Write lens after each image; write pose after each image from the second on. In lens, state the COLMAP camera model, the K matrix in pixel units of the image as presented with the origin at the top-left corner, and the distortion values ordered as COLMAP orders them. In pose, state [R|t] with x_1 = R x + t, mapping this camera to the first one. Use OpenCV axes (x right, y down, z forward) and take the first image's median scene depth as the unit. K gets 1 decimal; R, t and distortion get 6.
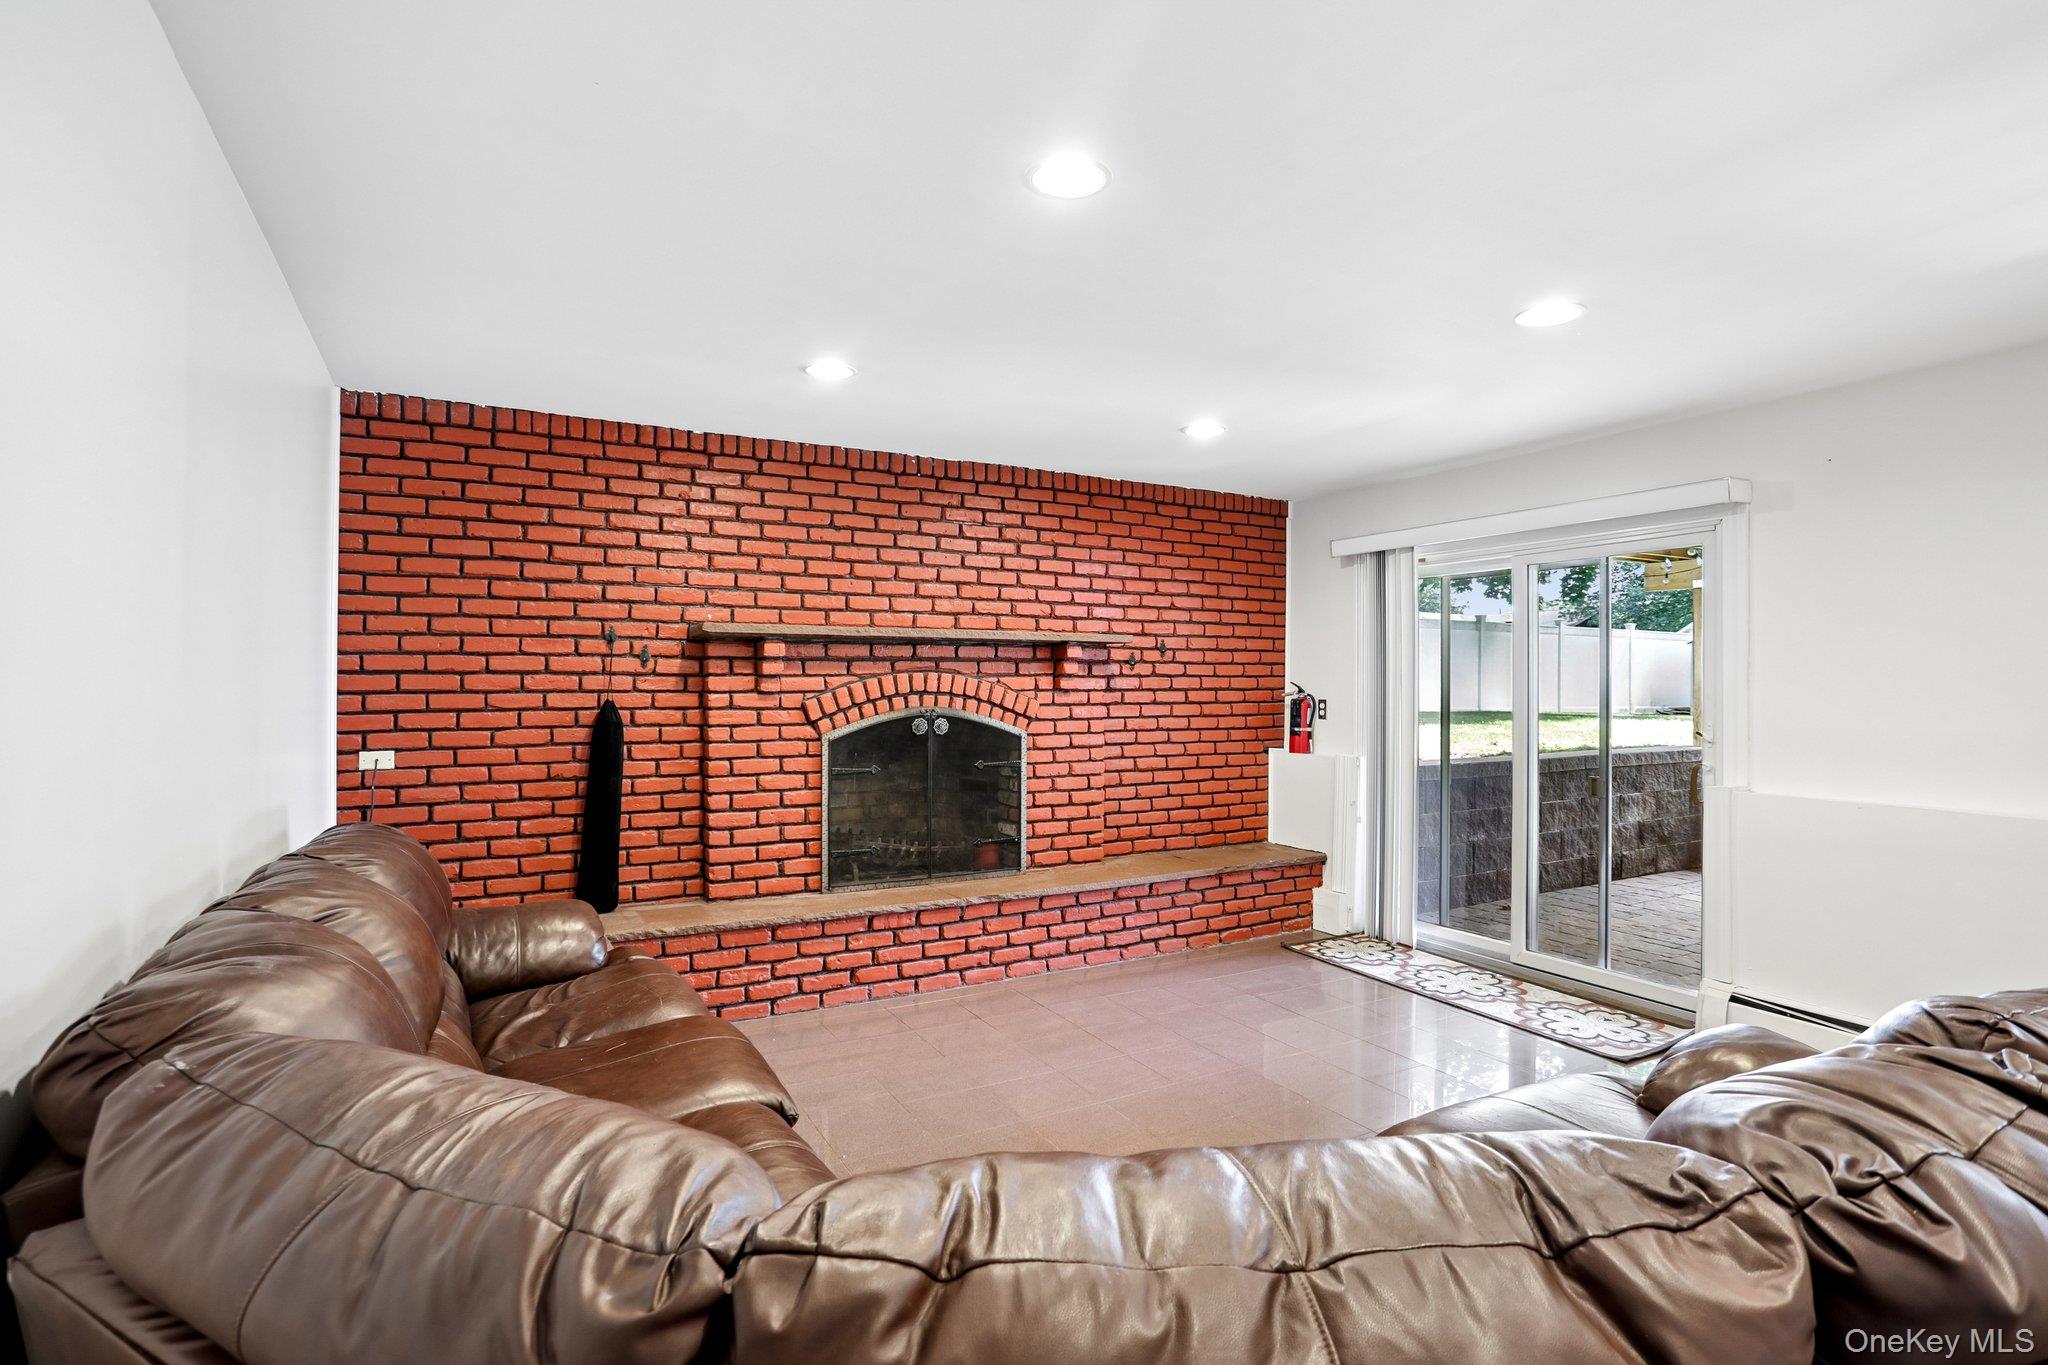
lens RADIAL K [[1016.4, 0, 1010.7], [0, 1016.4, 688.2], [0, 0, 1]] dist [-0.059849, 0.044239]
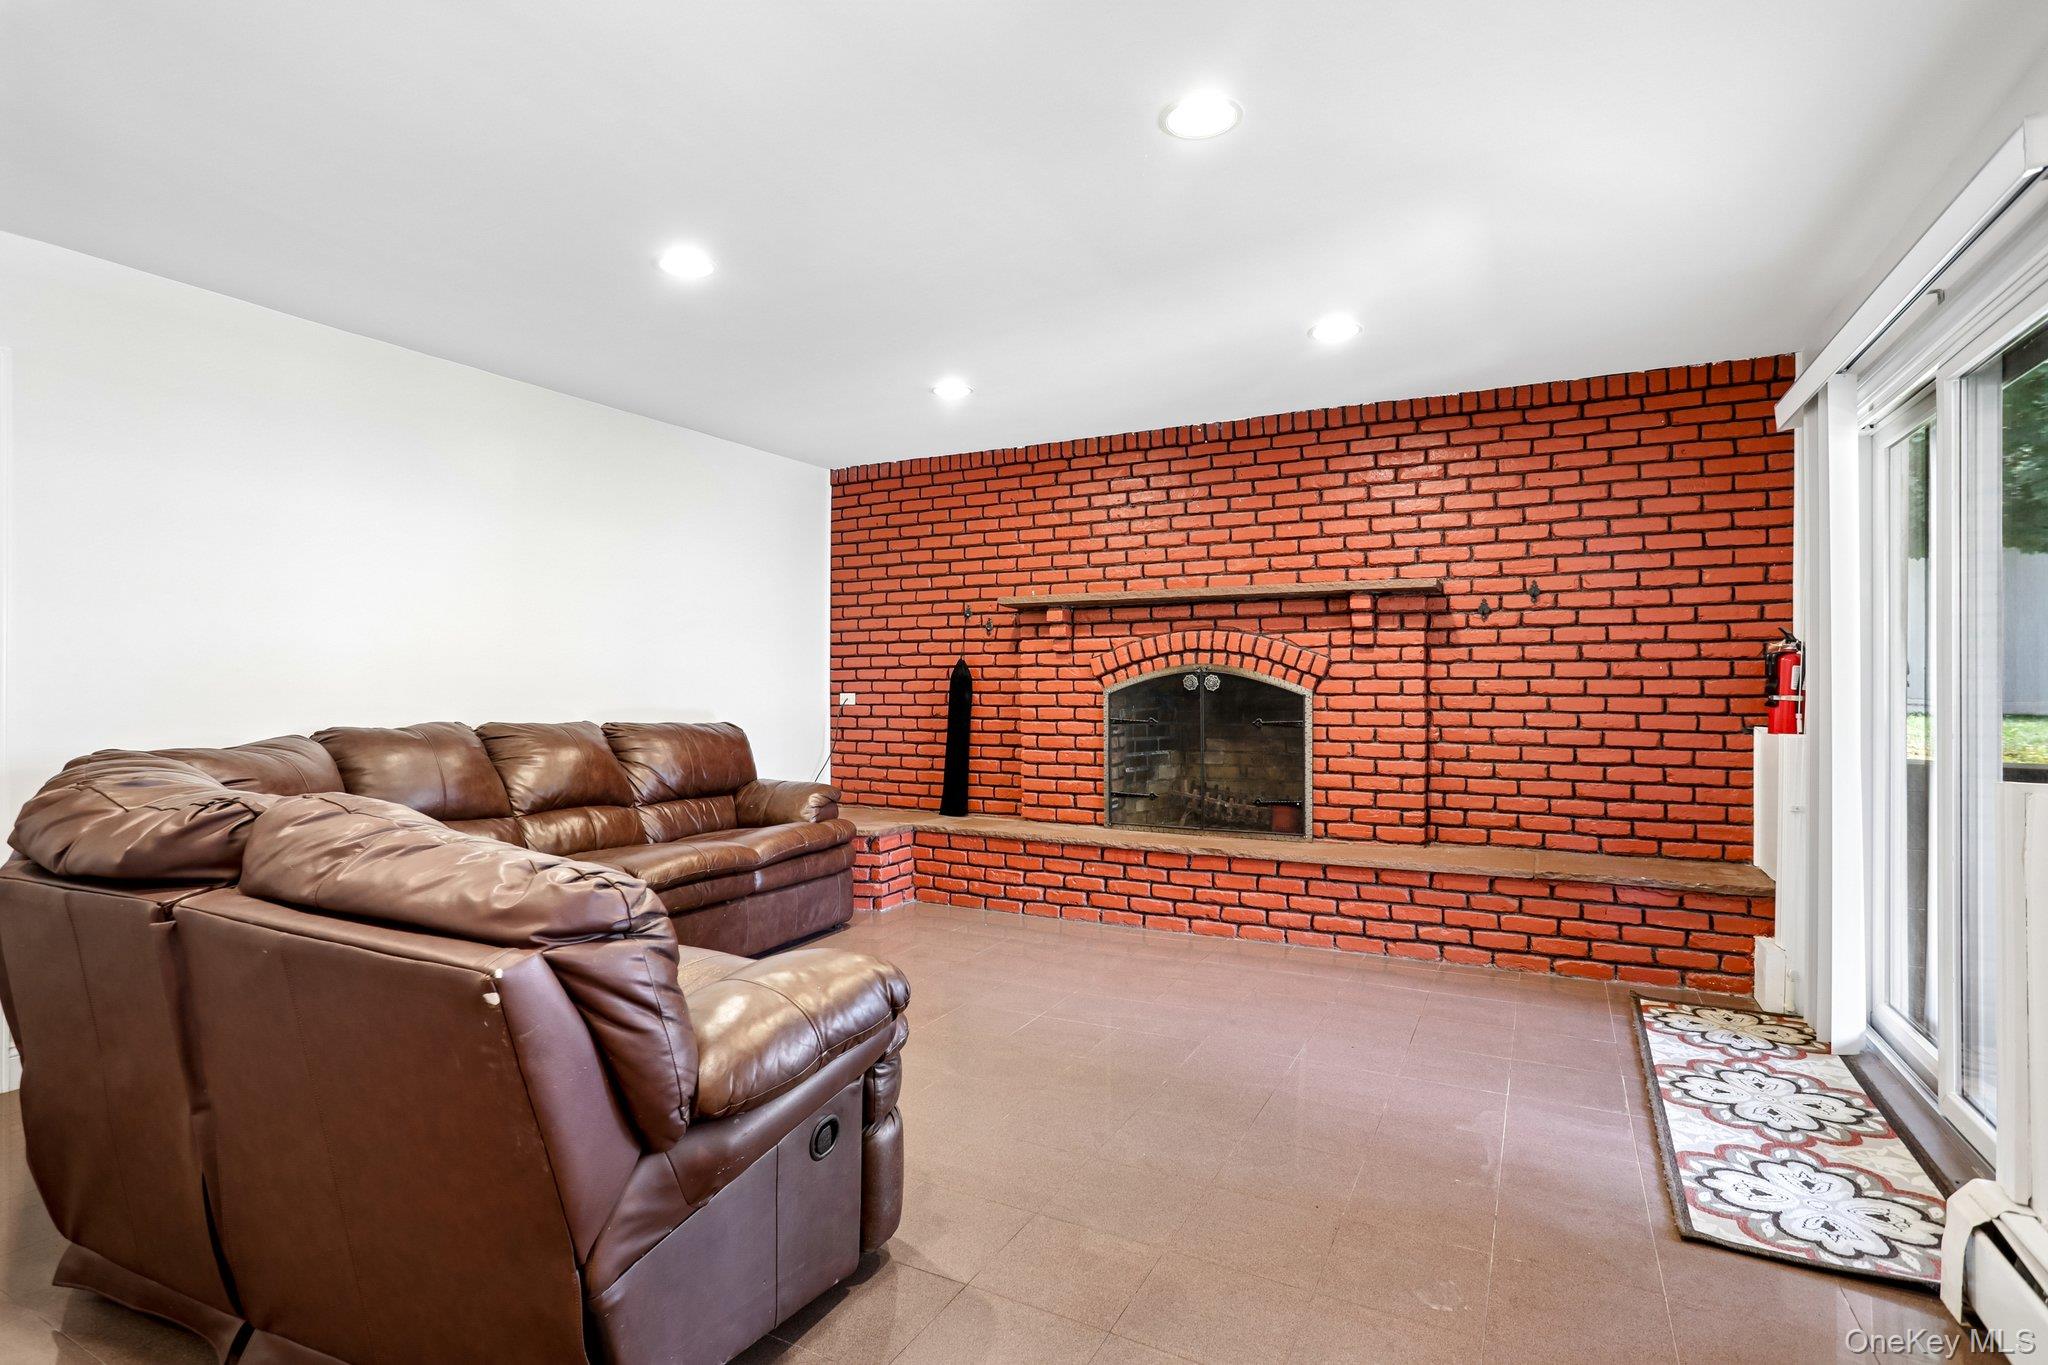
lens RADIAL K [[1016.4, 0, 1010.7], [0, 1016.4, 688.2], [0, 0, 1]] dist [-0.059849, 0.044239]
pose [[0.543460, 0.001034, -0.839435, 0.685575], [-0.002164, 0.999998, -0.000169, 0.043816], [0.839432, 0.001908, 0.543461, 0.275600]]
